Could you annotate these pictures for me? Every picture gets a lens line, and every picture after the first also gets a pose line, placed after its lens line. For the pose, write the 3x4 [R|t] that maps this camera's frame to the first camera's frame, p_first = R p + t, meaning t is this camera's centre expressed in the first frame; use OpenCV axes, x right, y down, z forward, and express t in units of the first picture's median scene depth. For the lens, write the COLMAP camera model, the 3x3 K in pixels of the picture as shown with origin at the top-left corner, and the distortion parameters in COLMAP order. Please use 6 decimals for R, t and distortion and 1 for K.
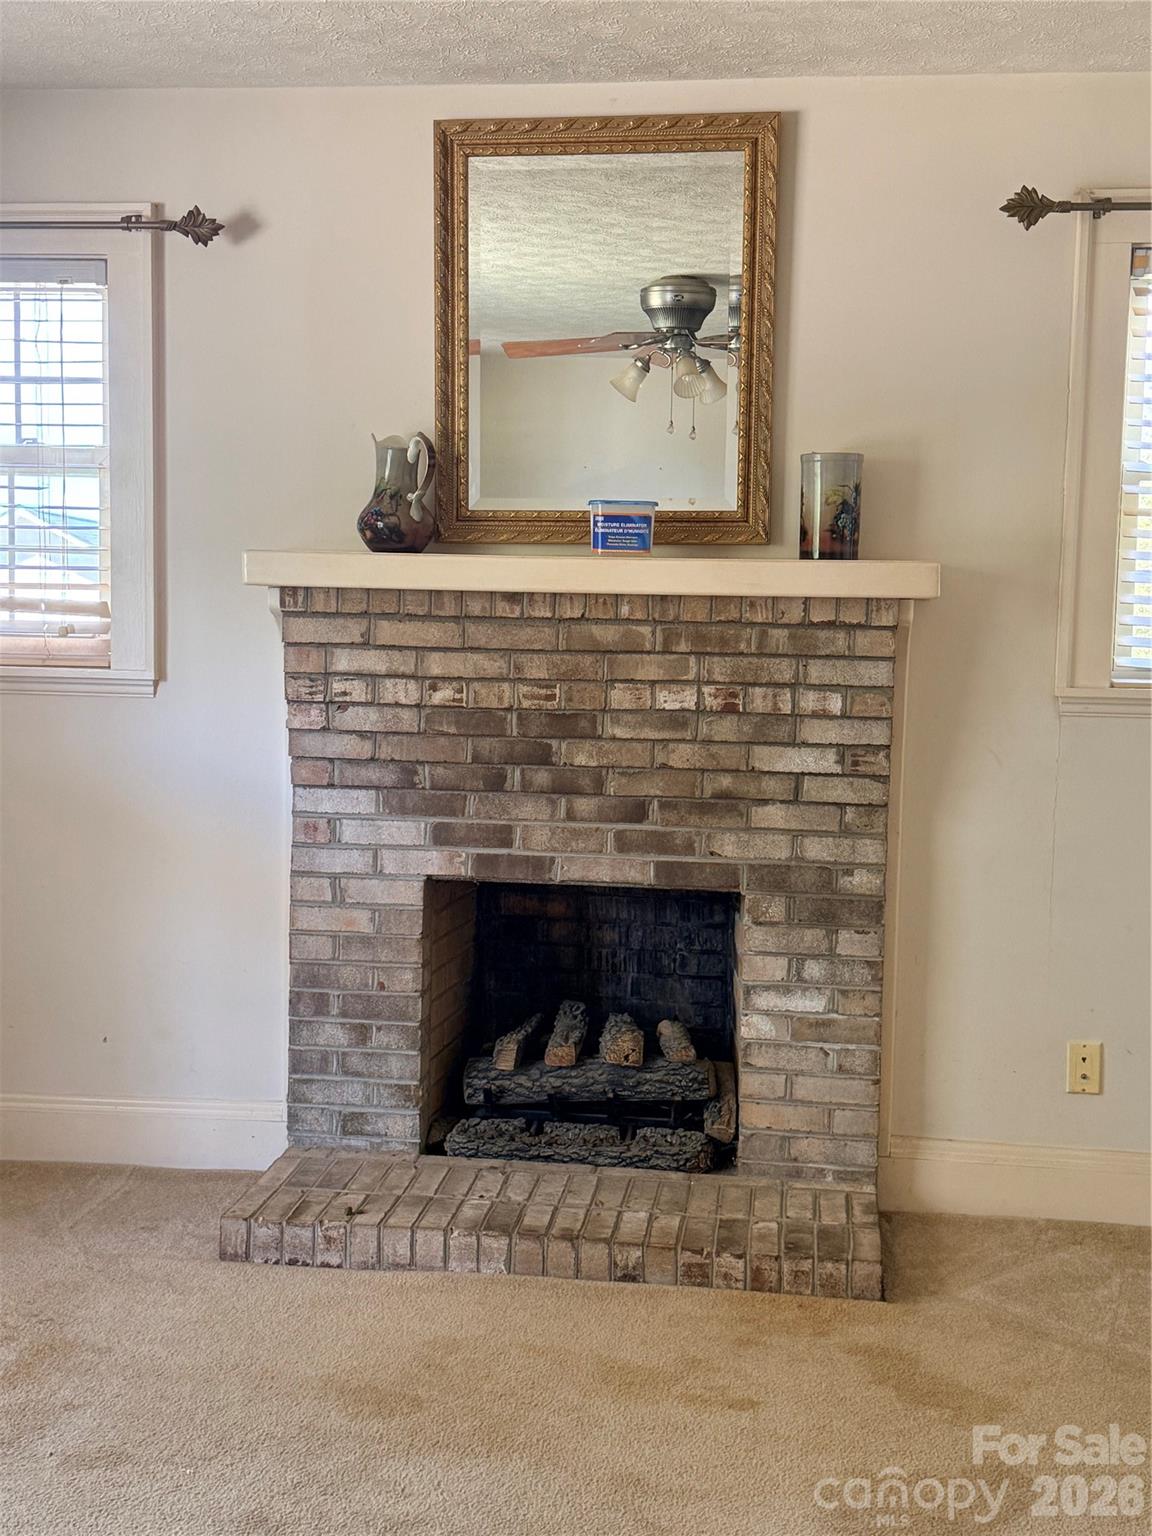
lens RADIAL K [[1832.6, 0, 568.2], [0, 1832.6, 744.8], [0, 0, 1]] dist [0.116968, 0.000000]
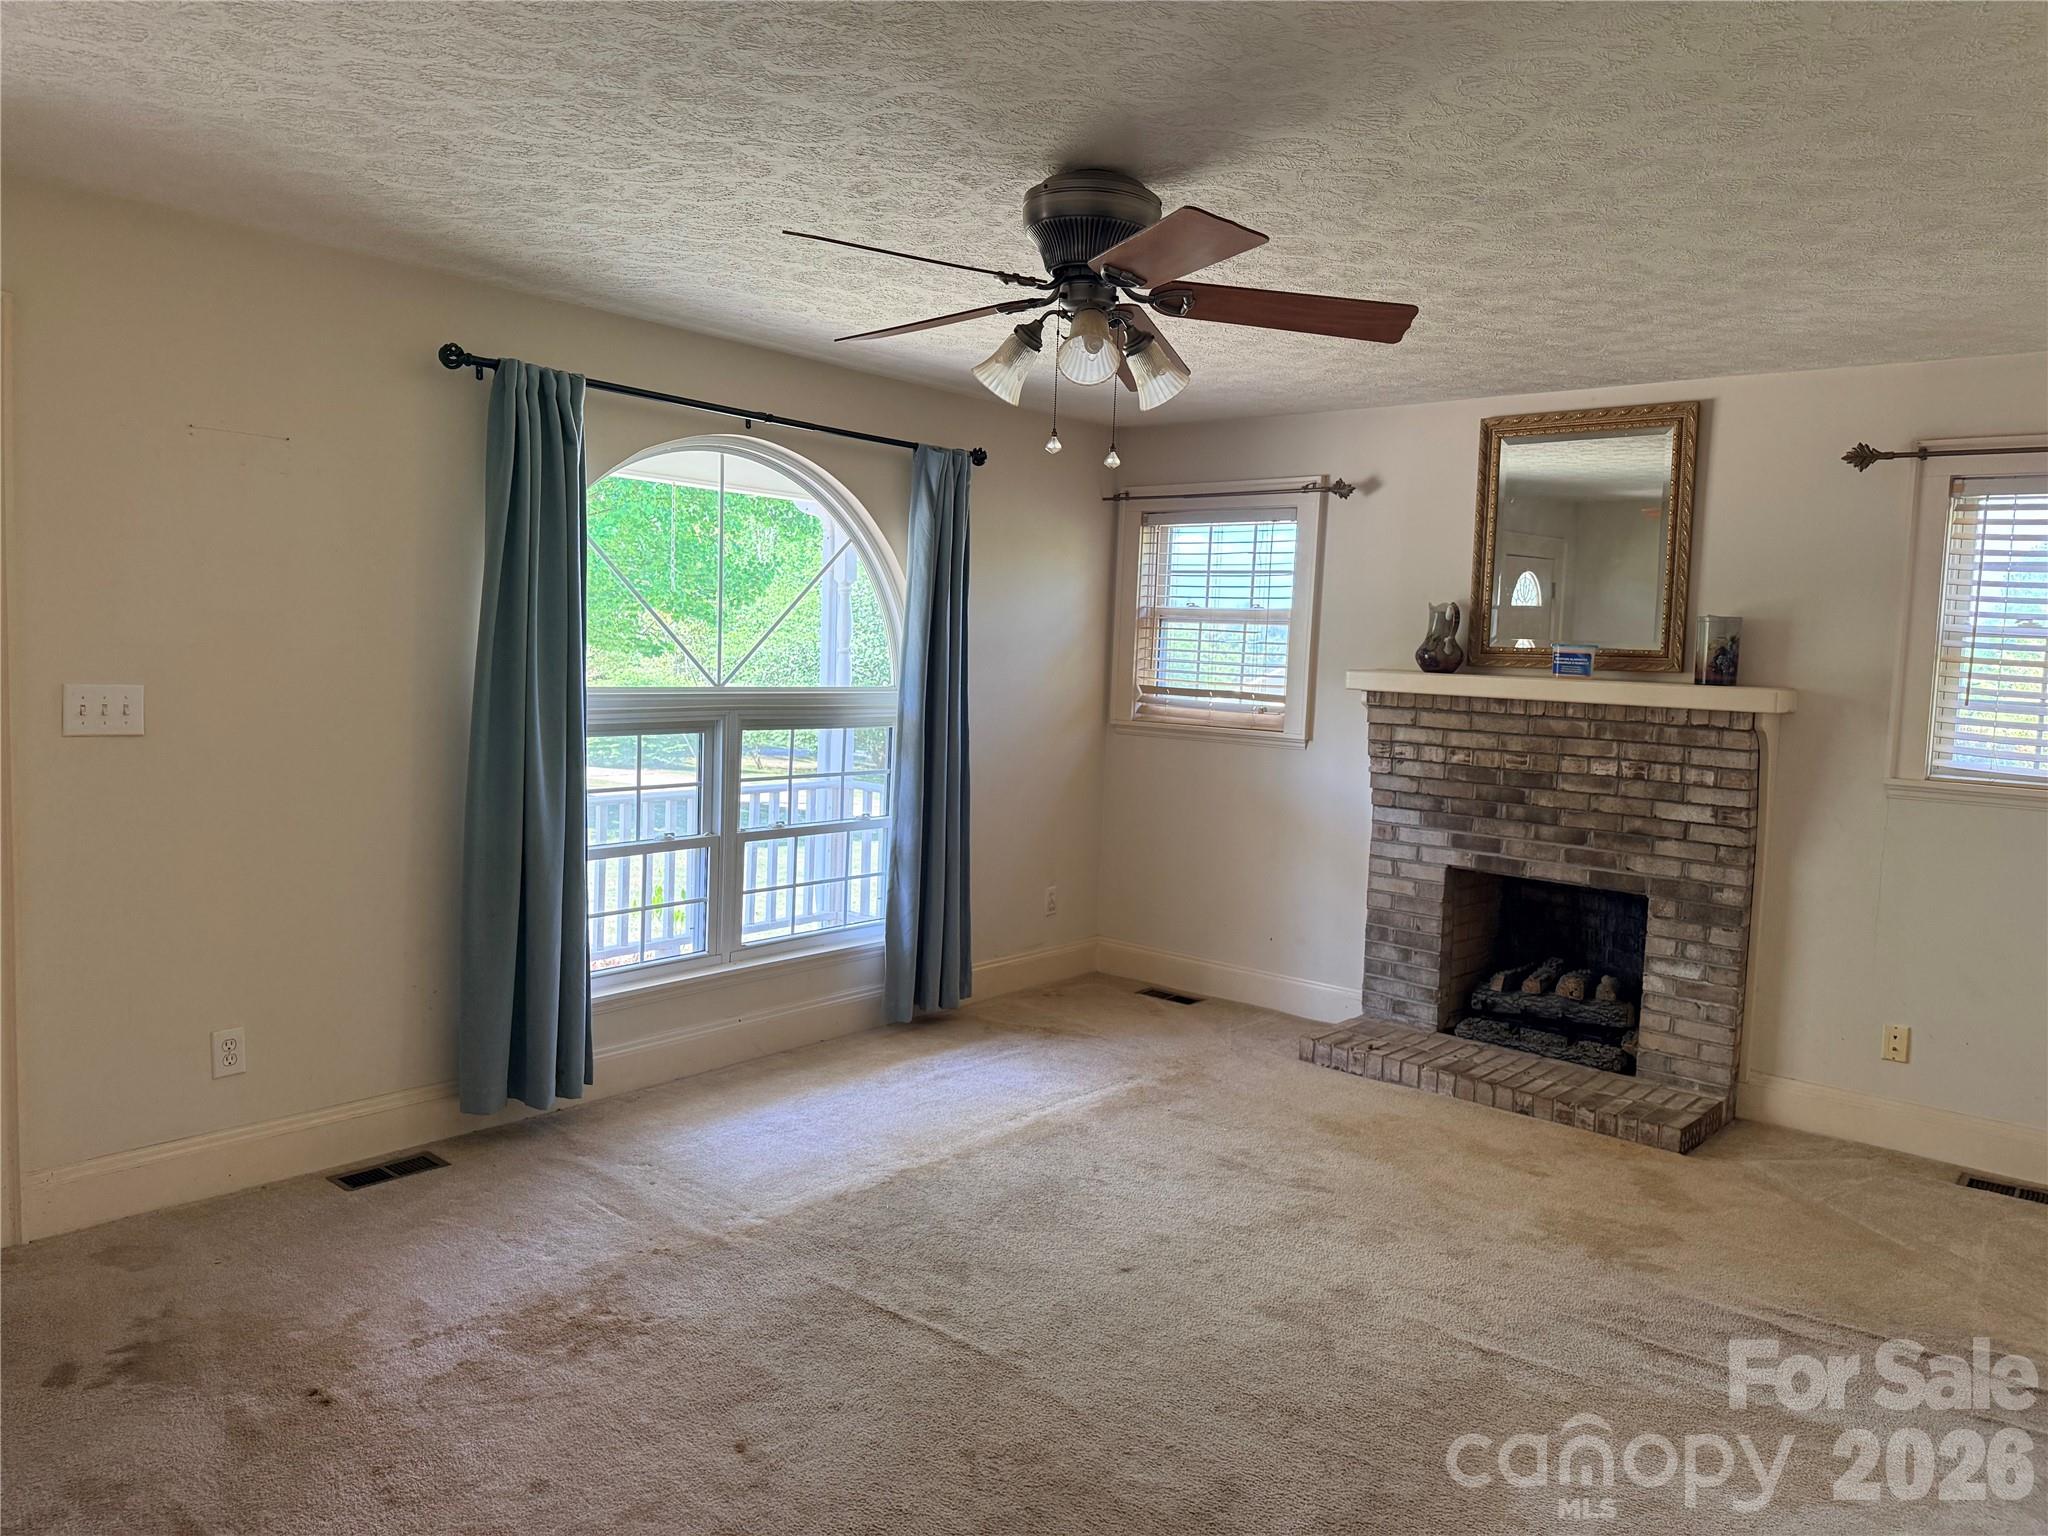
lens RADIAL K [[1445.2, 0, 1025.0], [0, 1445.2, 748.7], [0, 0, 1]] dist [0.005653, -0.006446]
pose [[0.834106, 0.055286, -0.548826, 0.323808], [-0.069088, 0.997600, -0.004507, -0.002005], [0.547260, 0.041677, 0.835924, -0.319868]]
